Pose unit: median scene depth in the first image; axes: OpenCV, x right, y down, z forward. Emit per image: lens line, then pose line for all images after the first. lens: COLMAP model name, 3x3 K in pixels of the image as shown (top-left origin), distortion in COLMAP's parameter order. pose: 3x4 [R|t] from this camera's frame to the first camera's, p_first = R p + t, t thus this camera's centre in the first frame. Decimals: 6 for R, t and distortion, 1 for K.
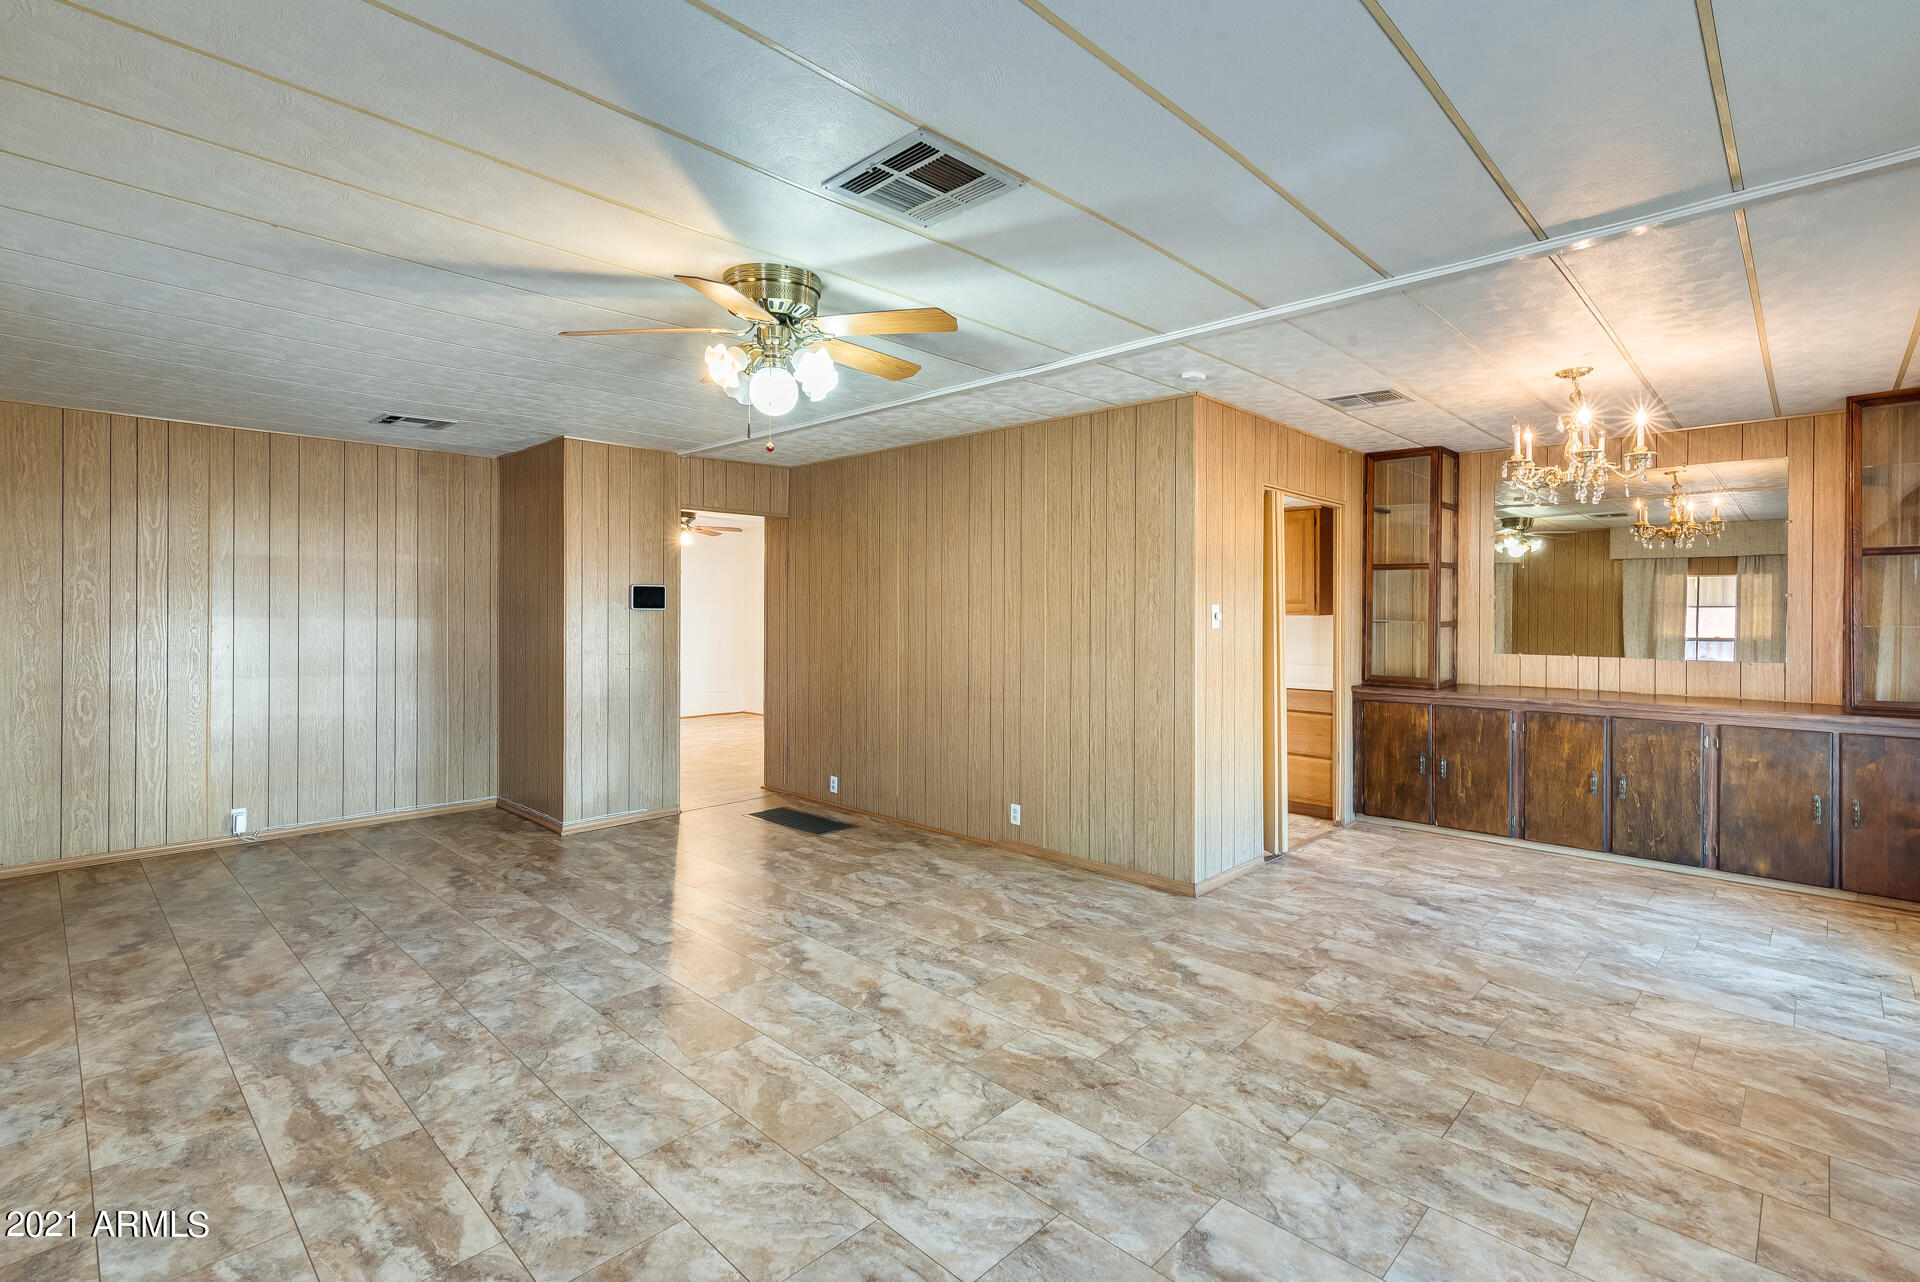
lens RADIAL K [[879.4, 0, 967.8], [0, 879.4, 612.8], [0, 0, 1]] dist [0.001256, 0.000899]
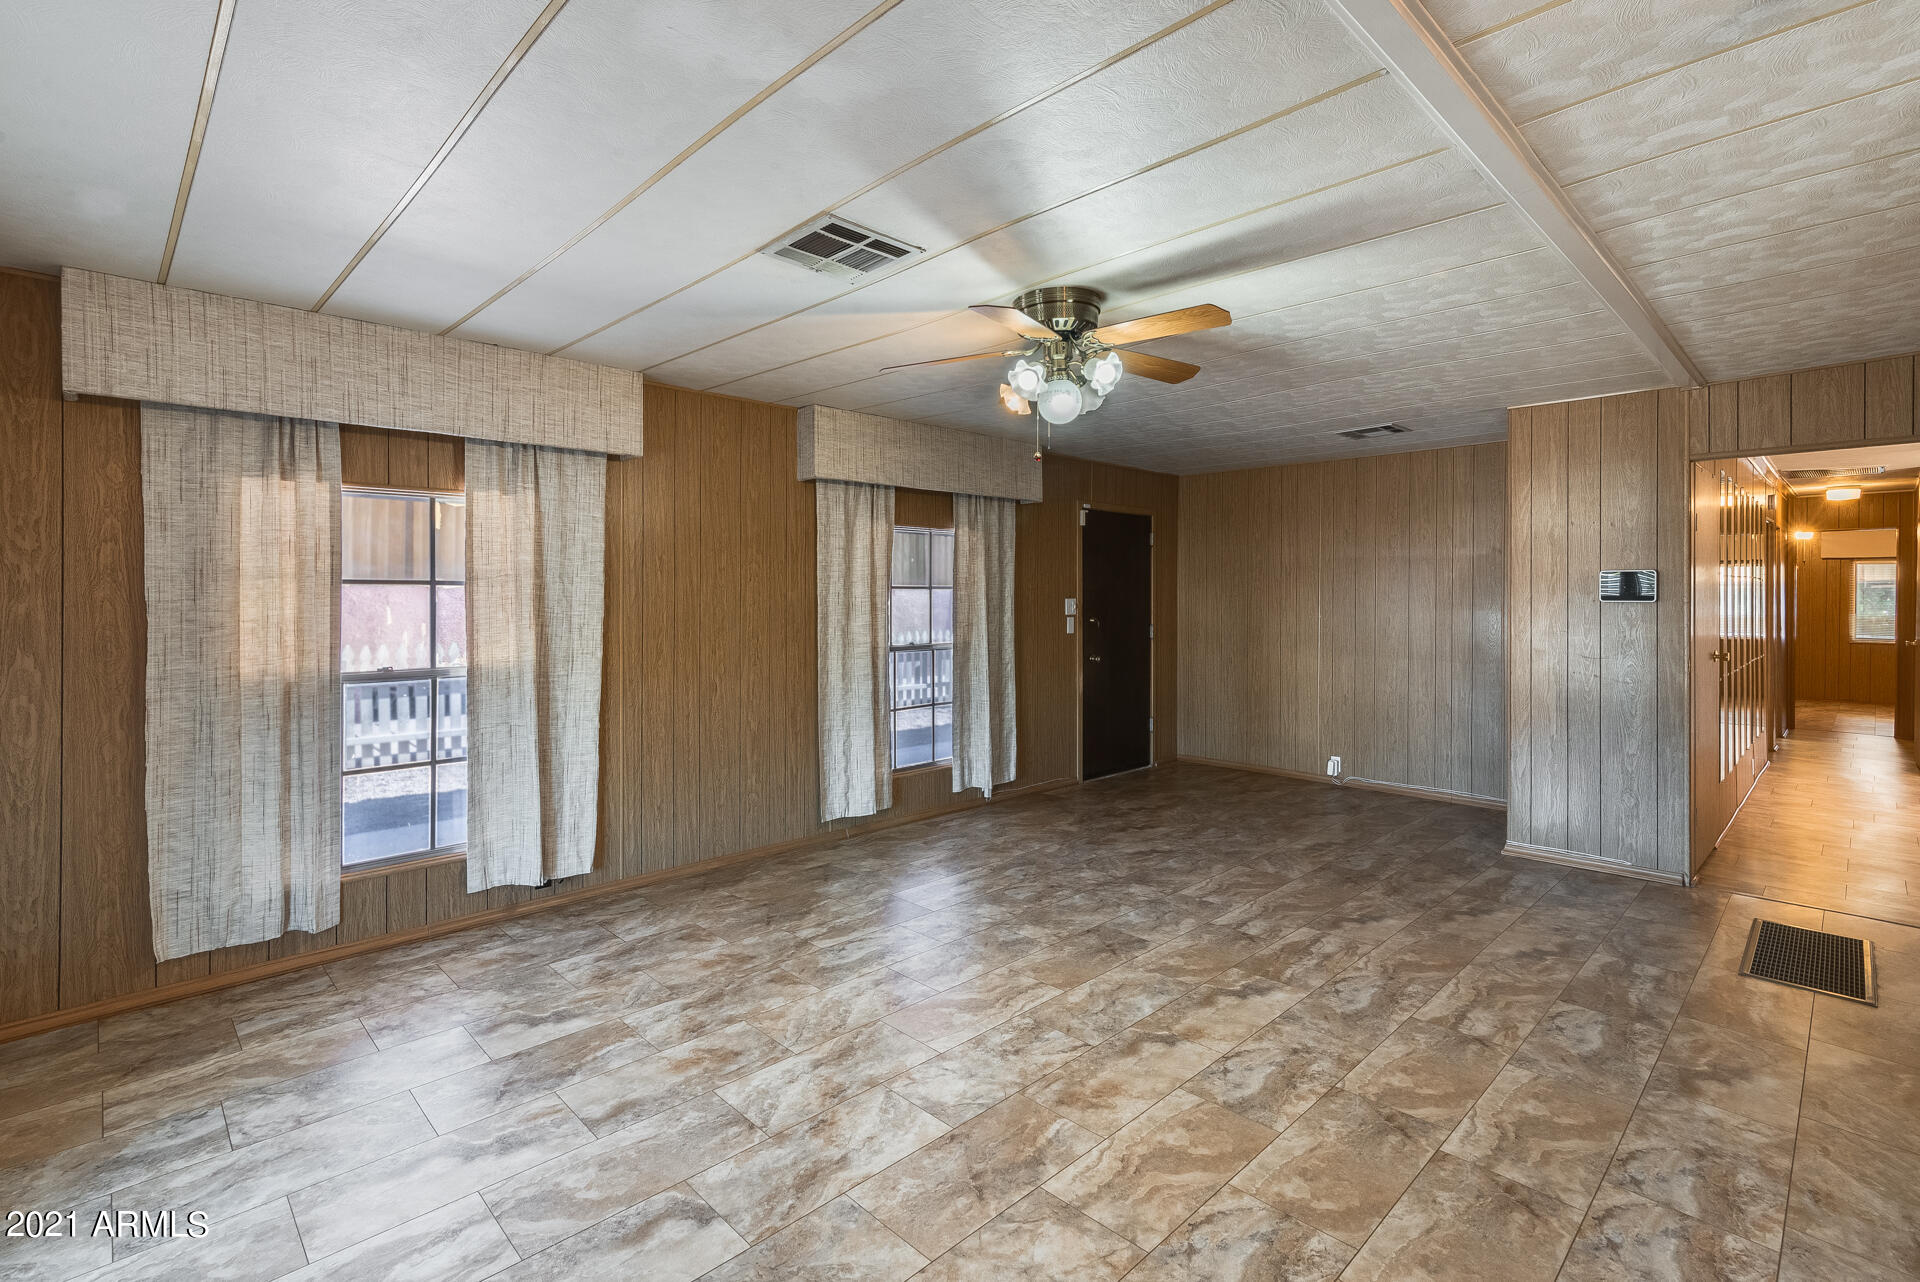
lens RADIAL K [[888.8, 0, 961.4], [0, 888.8, 594.9], [0, 0, 1]] dist [0.003348, 0.002457]
pose [[-0.026866, -0.005262, -0.999625, 0.749797], [-0.005844, 0.999970, -0.005107, -0.004640], [0.999622, 0.005705, -0.026896, 0.767604]]
